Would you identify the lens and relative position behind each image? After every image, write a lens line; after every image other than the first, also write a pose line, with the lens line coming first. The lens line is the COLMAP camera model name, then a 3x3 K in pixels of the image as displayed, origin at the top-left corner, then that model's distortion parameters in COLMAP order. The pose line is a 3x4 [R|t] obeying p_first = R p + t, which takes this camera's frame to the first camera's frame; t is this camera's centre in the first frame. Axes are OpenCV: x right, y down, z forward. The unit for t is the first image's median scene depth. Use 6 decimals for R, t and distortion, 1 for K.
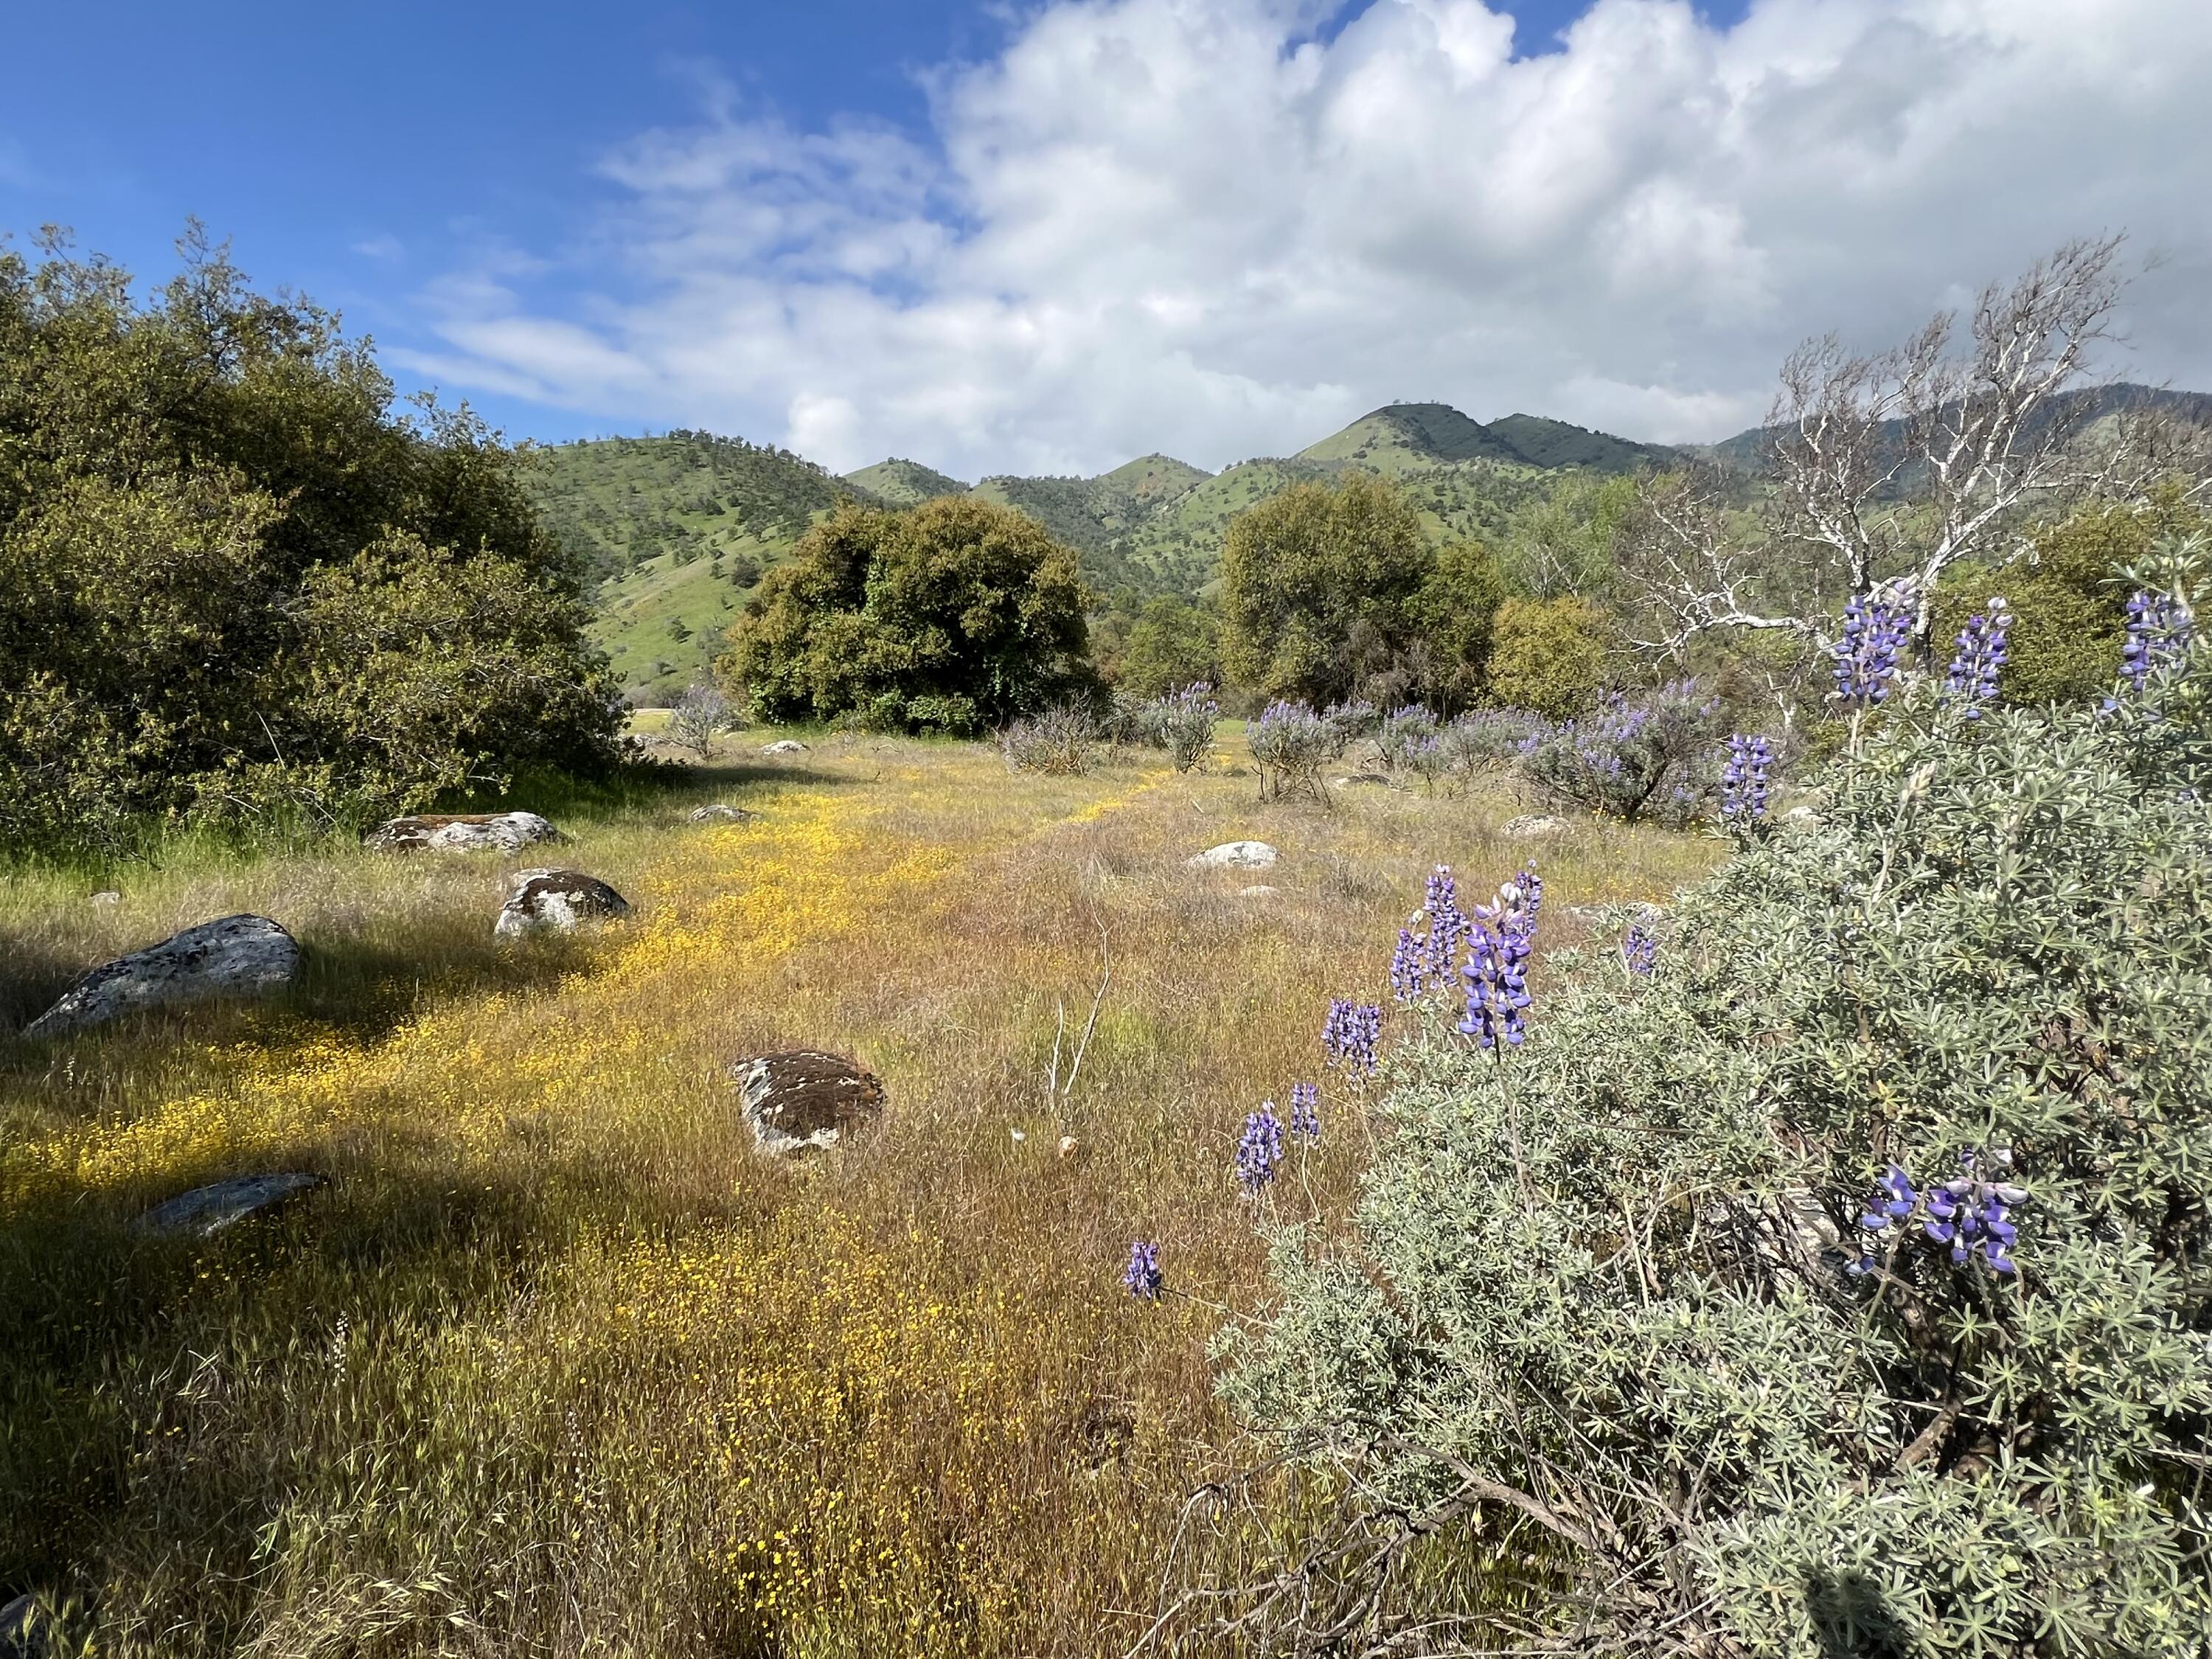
lens RADIAL K [[1134.0, 0, 1106.0], [0, 1134.0, 829.5], [0, 0, 1]] dist [-0.002214, -0.000199]
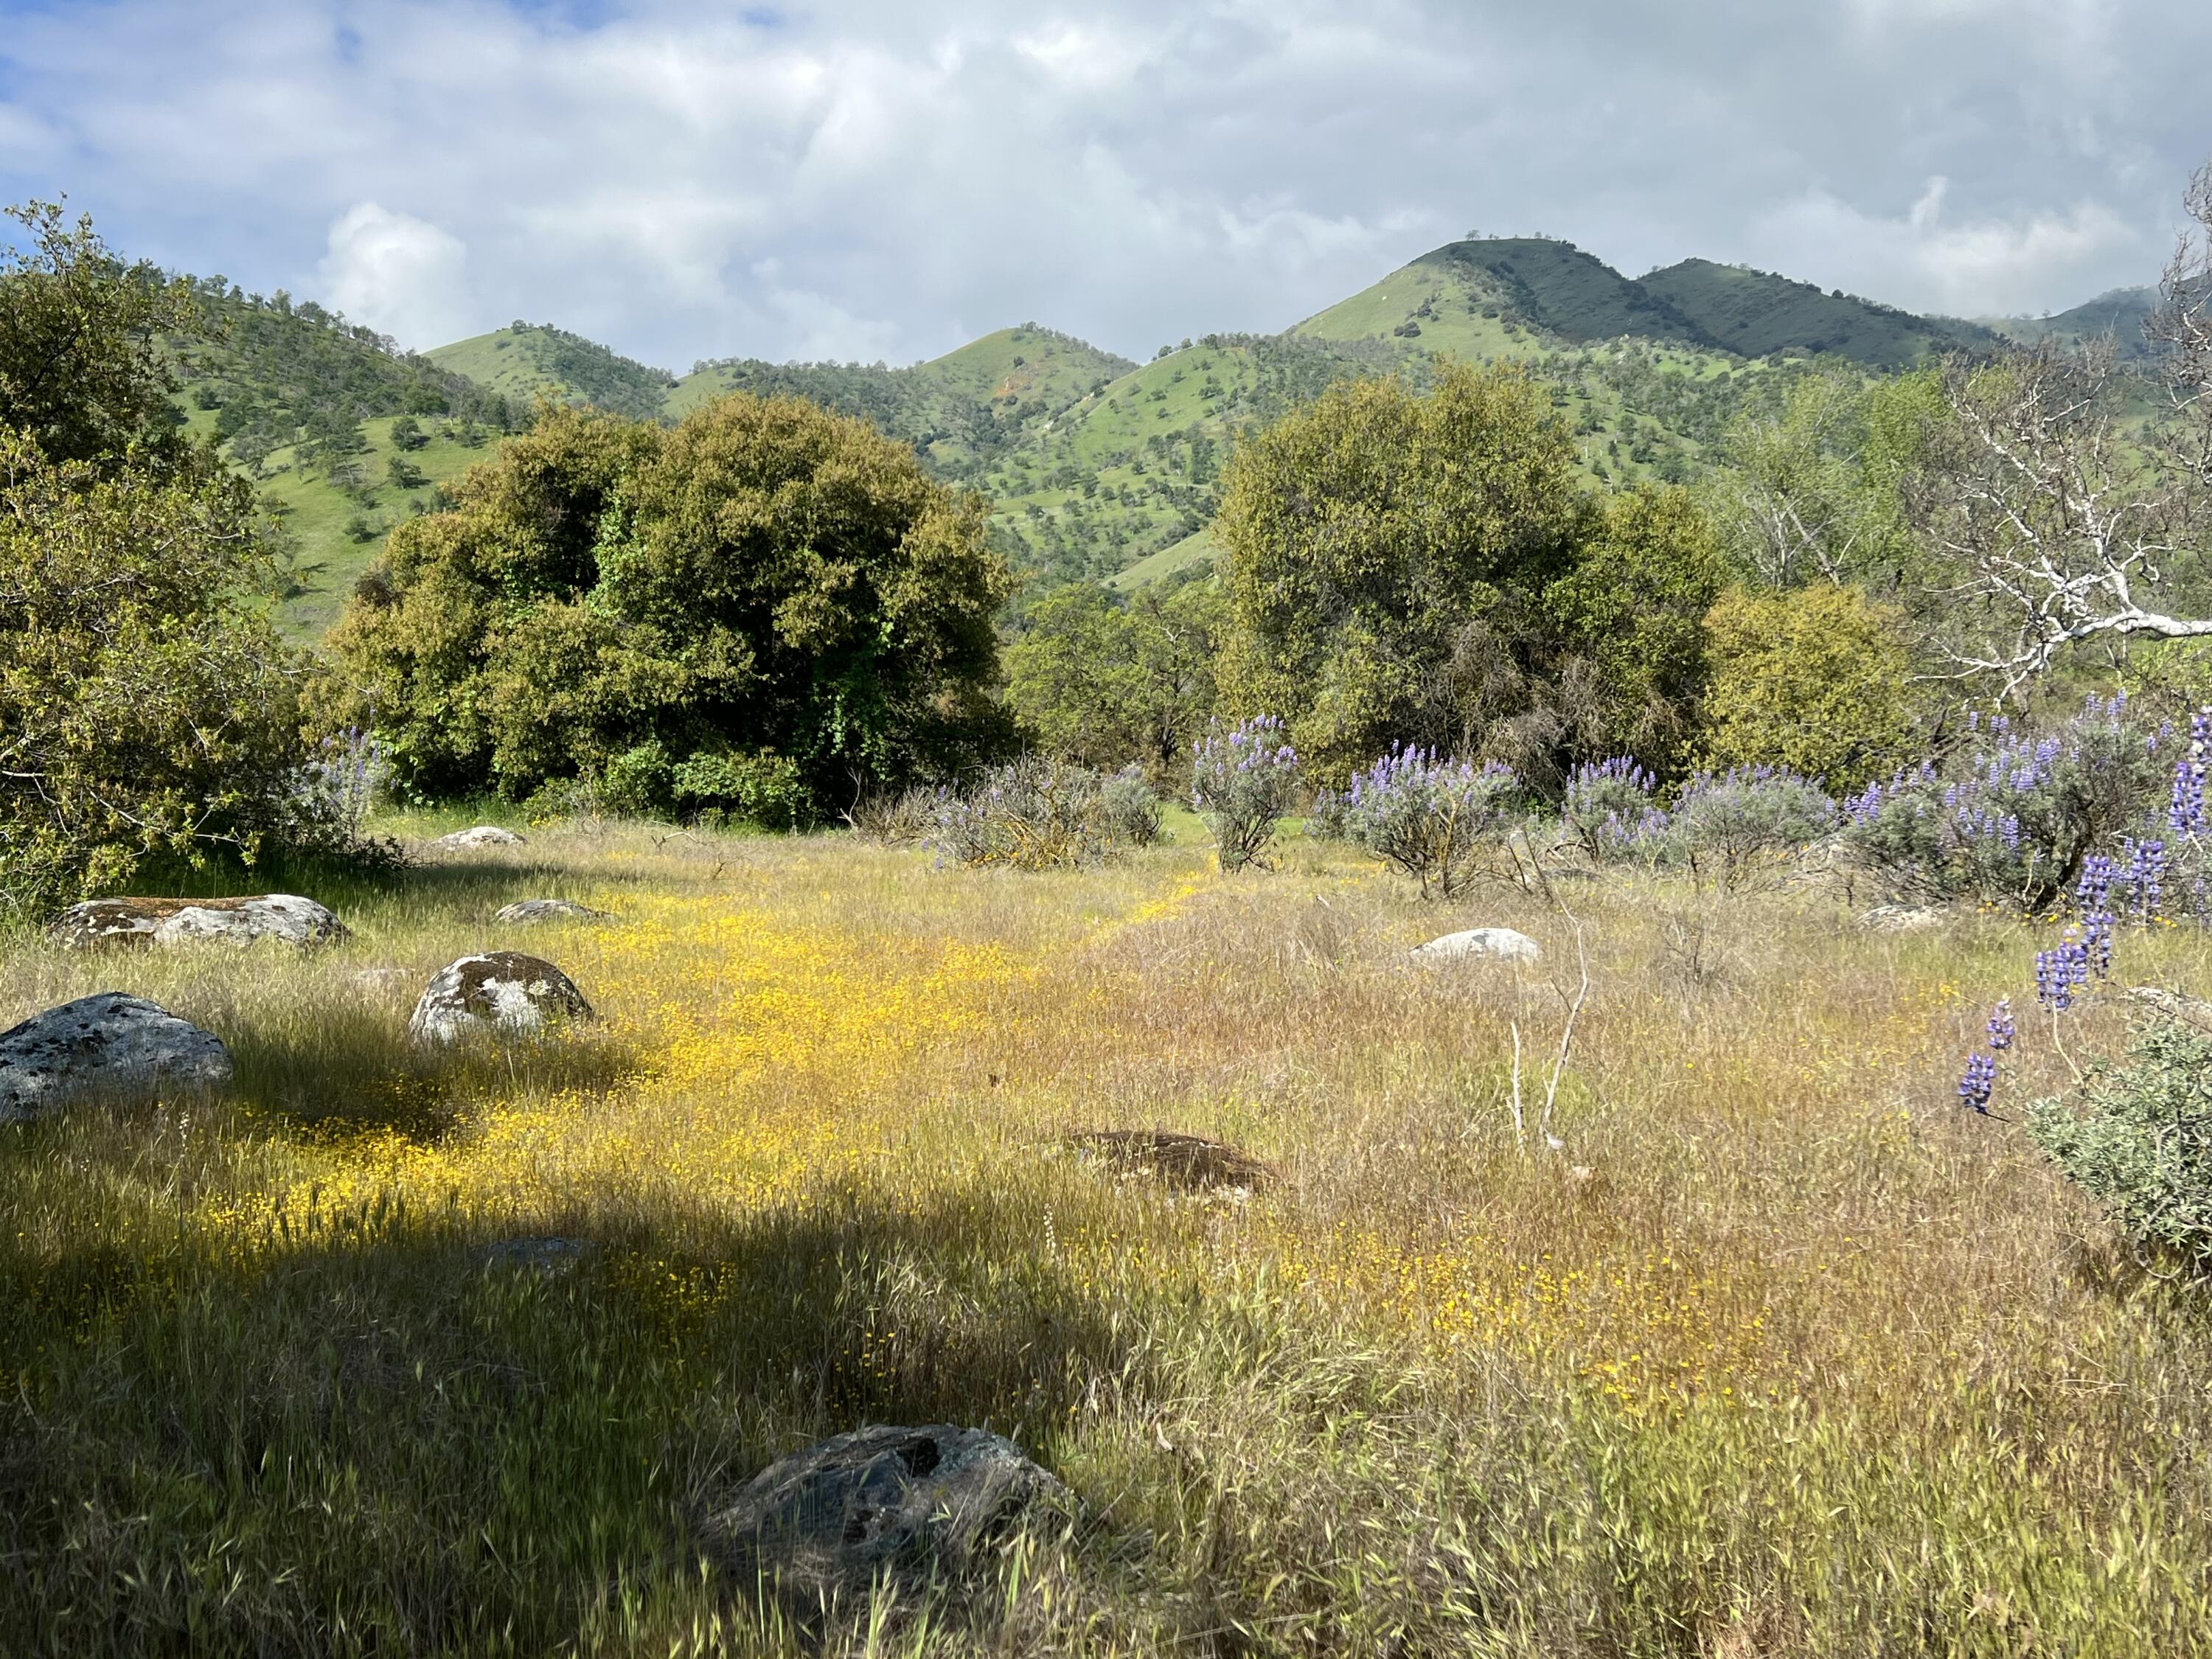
lens RADIAL K [[2175.0, 0, 1106.0], [0, 2175.0, 829.5], [0, 0, 1]] dist [0.178807, -0.518248]
pose [[0.996875, -0.003355, 0.078928, -0.049665], [0.010719, 0.995602, -0.093065, 0.017973], [-0.078269, 0.093620, 0.992527, -0.053462]]
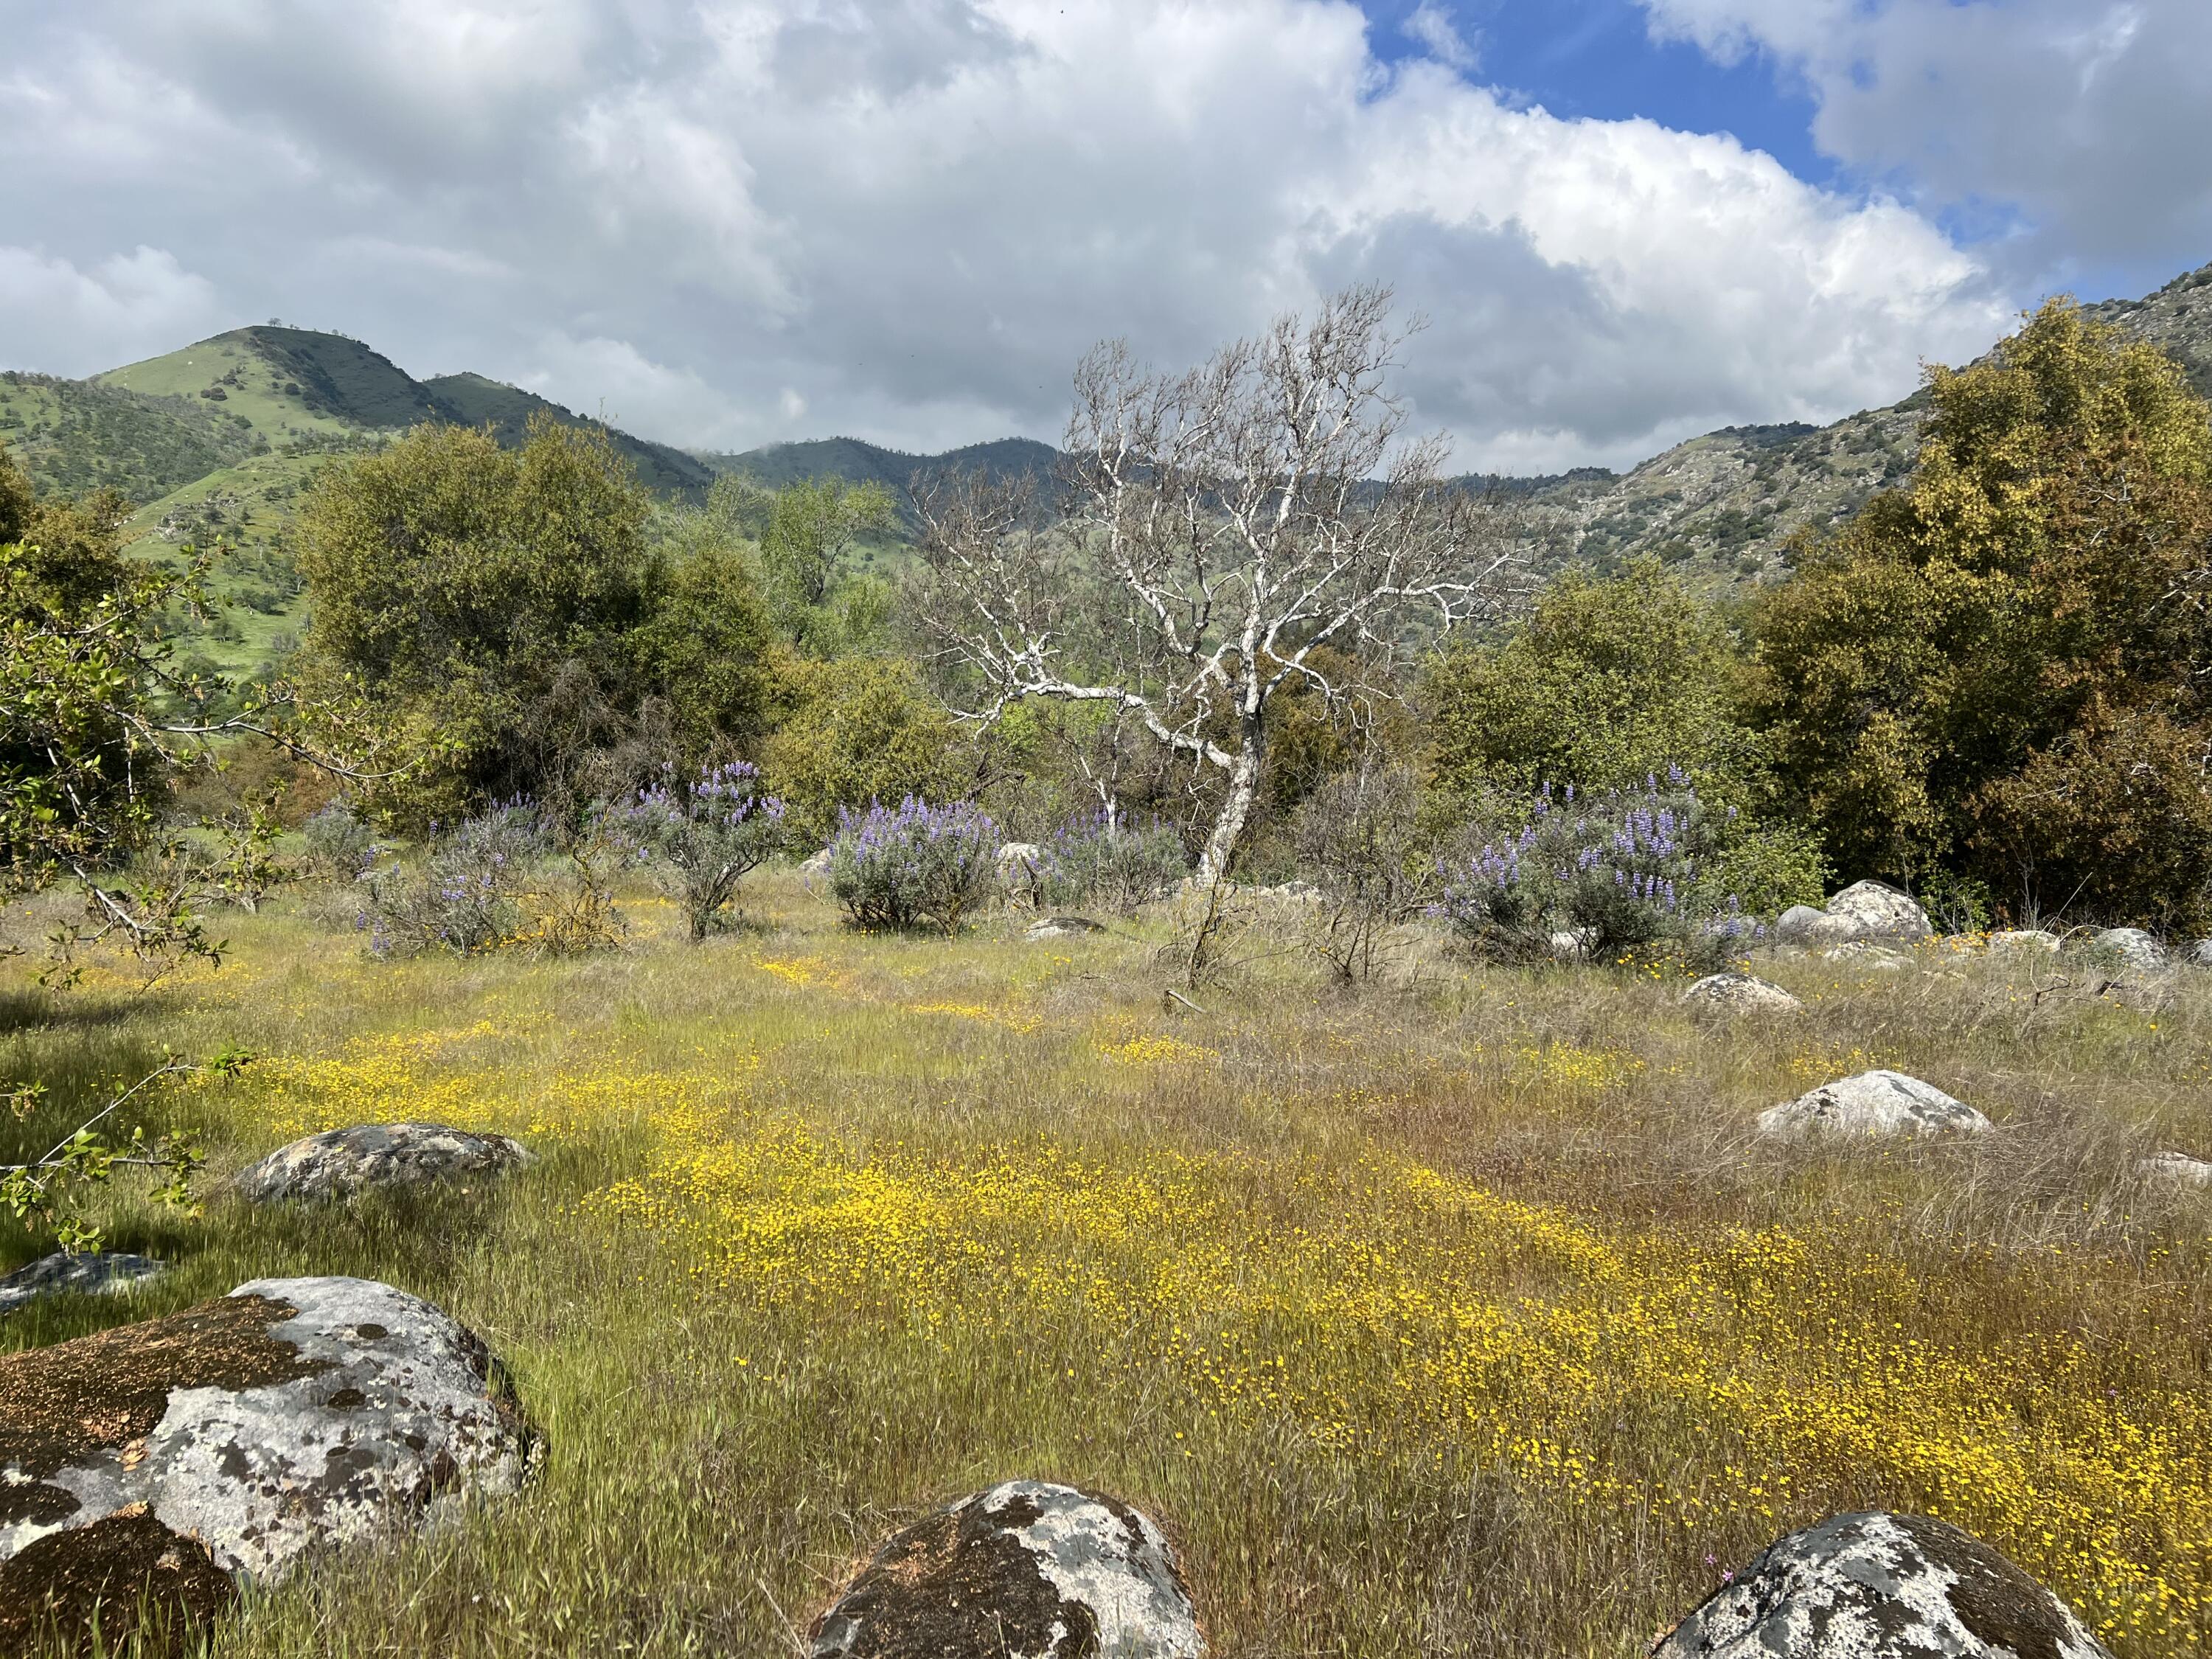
lens RADIAL K [[1656.4, 0, 1106.0], [0, 1656.4, 829.5], [0, 0, 1]] dist [0.075850, -0.079965]
pose [[0.759932, -0.013244, 0.649868, -0.172523], [0.070902, 0.995516, -0.062622, -0.021652], [-0.646124, 0.093665, 0.757463, 0.175783]]
